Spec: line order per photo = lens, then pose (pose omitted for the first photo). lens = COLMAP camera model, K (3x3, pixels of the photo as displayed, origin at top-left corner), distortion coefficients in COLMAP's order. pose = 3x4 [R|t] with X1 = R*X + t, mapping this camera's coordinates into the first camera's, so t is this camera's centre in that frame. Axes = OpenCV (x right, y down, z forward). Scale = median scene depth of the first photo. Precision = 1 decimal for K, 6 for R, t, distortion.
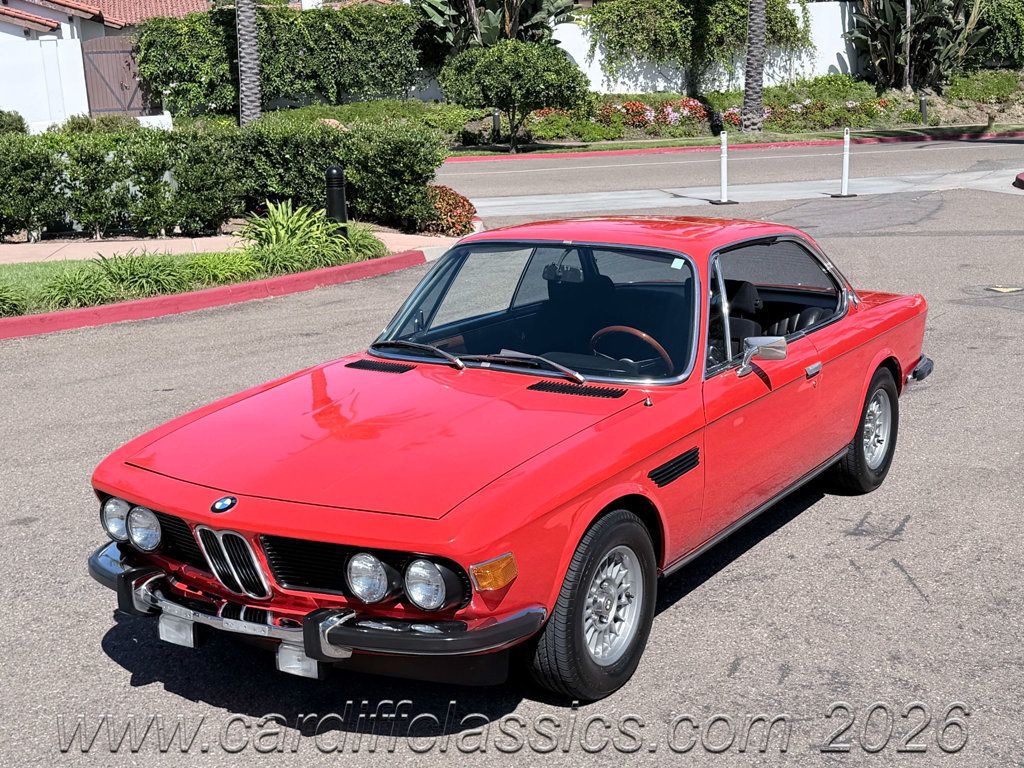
lens RADIAL K [[1363.0, 0, 517.9], [0, 1363.0, 388.4], [0, 0, 1]] dist [0.143741, -0.116082]
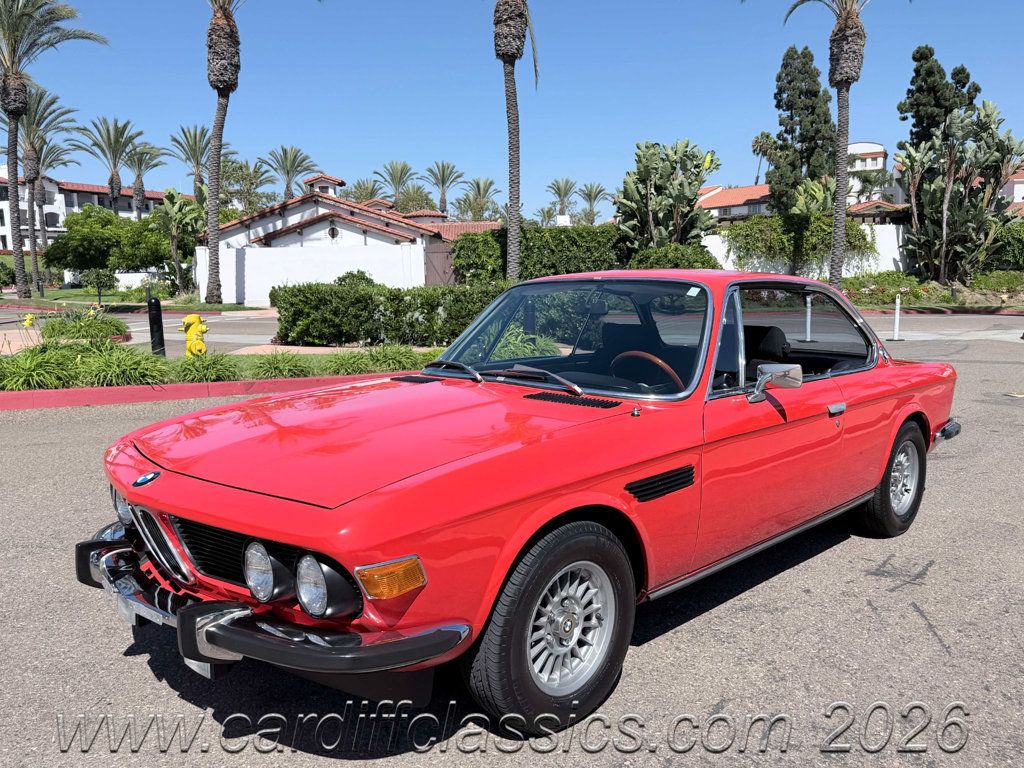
lens RADIAL K [[805.2, 0, 510.2], [0, 805.2, 395.1], [0, 0, 1]] dist [0.083169, -0.135700]
pose [[0.976332, 0.047723, -0.210944, 0.031401], [-0.064686, 0.995139, -0.074256, 0.011148], [0.206375, 0.086144, 0.974674, 0.106124]]
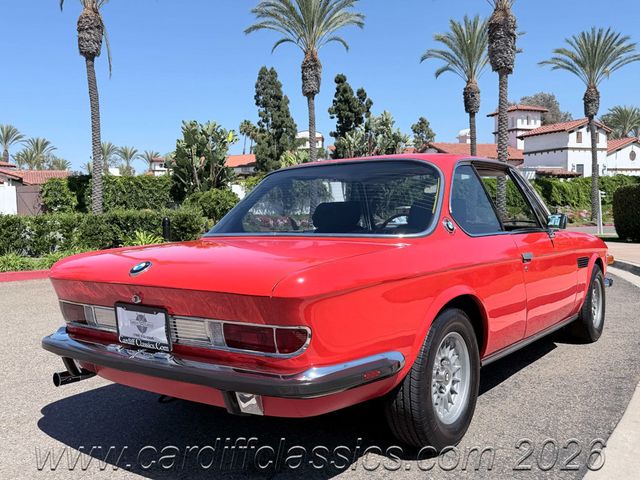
lens RADIAL K [[574.9, 0, 318.8], [0, 574.9, 246.2], [0, 0, 1]] dist [0.167447, -0.348300]
pose [[0.978666, 0.001619, 0.205453, -0.067608], [0.034611, 0.984380, -0.172623, 0.049041], [-0.202523, 0.176051, 0.963323, 0.021554]]
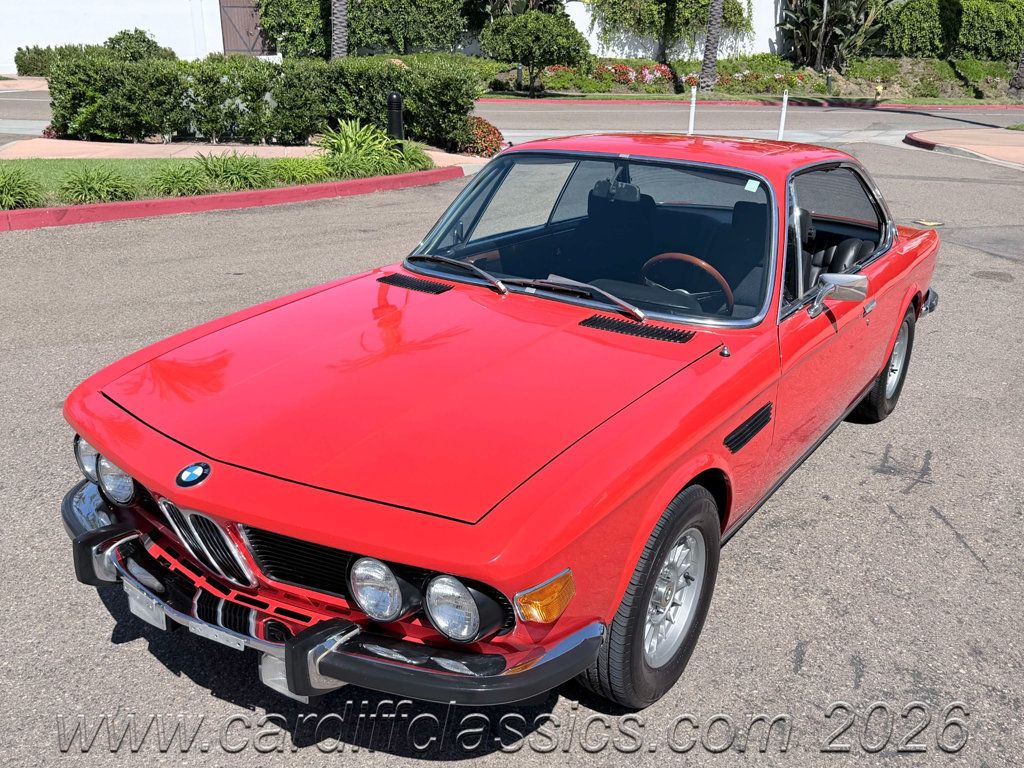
lens RADIAL K [[911.5, 0, 514.8], [0, 911.5, 390.5], [0, 0, 1]] dist [0.137718, -0.294061]
pose [[0.998460, 0.055469, 0.001026, -0.008352], [-0.055119, 0.989718, 0.131984, -0.008338], [0.006306, -0.131838, 0.991251, 0.106389]]
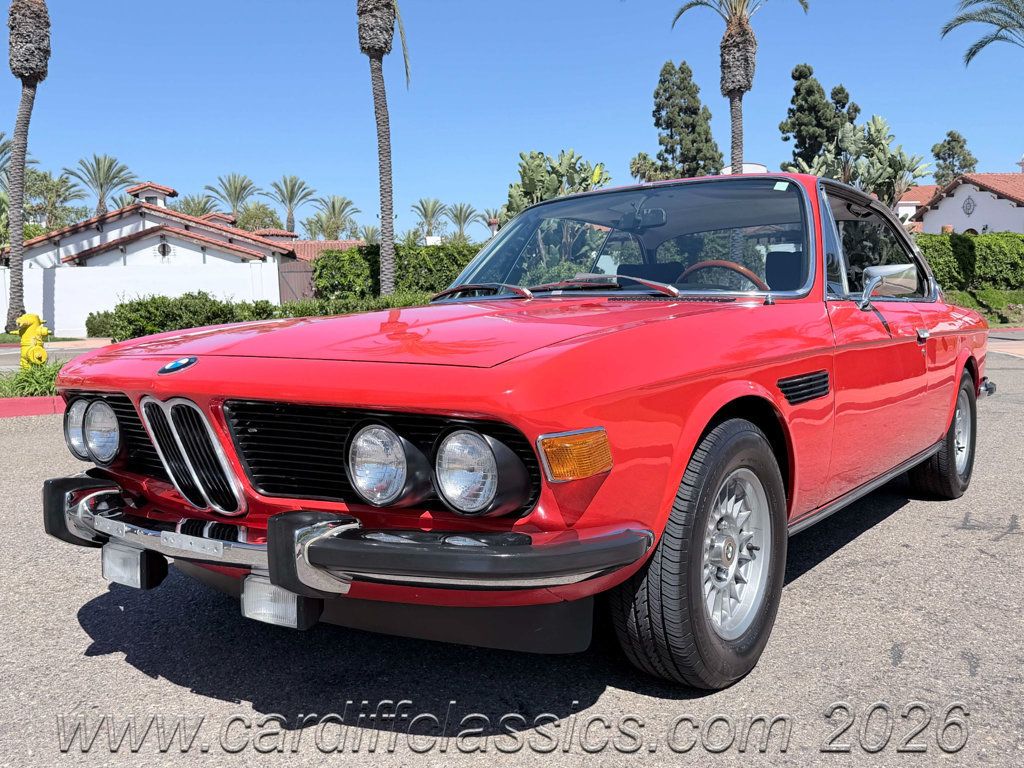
lens RADIAL K [[908.9, 0, 517.1], [0, 908.9, 388.8], [0, 0, 1]] dist [0.150161, -0.306515]
pose [[0.998437, 0.013911, -0.054132, -0.004585], [-0.021392, 0.989894, -0.140185, 0.033388], [0.051635, 0.141124, 0.988644, 0.118954]]
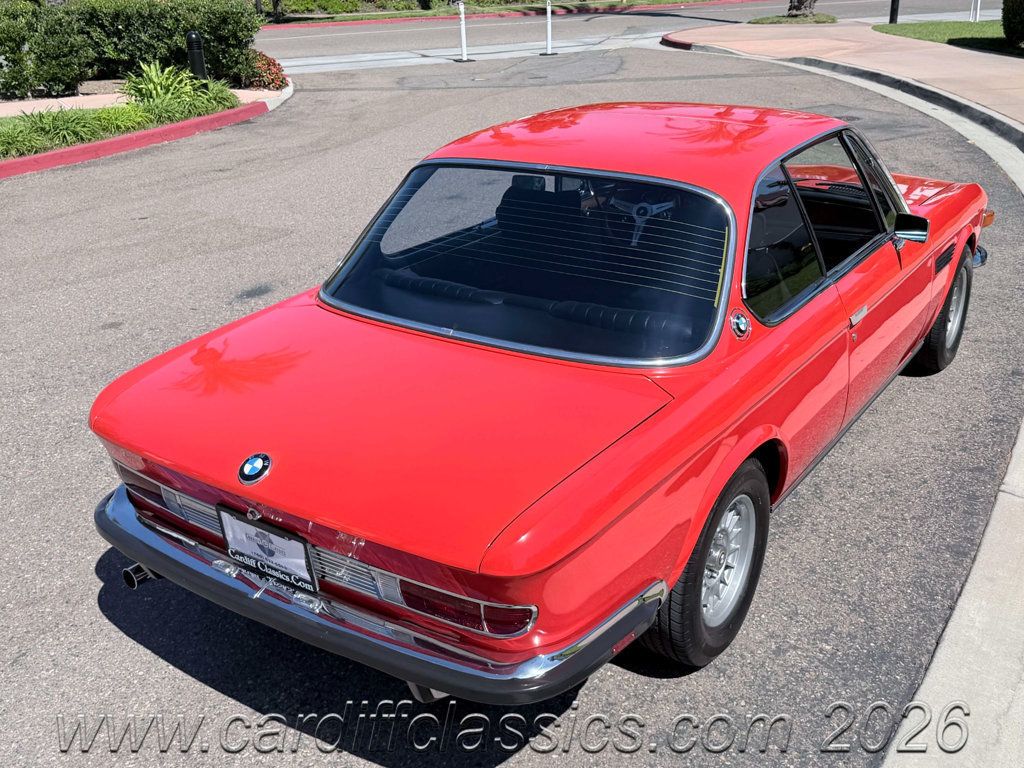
lens RADIAL K [[988.0, 0, 502.7], [0, 988.0, 387.2], [0, 0, 1]] dist [0.126576, -0.271141]
pose [[0.970658, -0.094082, 0.221294, -0.074933], [0.053753, 0.981889, 0.181670, 0.001999], [-0.234378, -0.164444, 0.958136, 0.016086]]
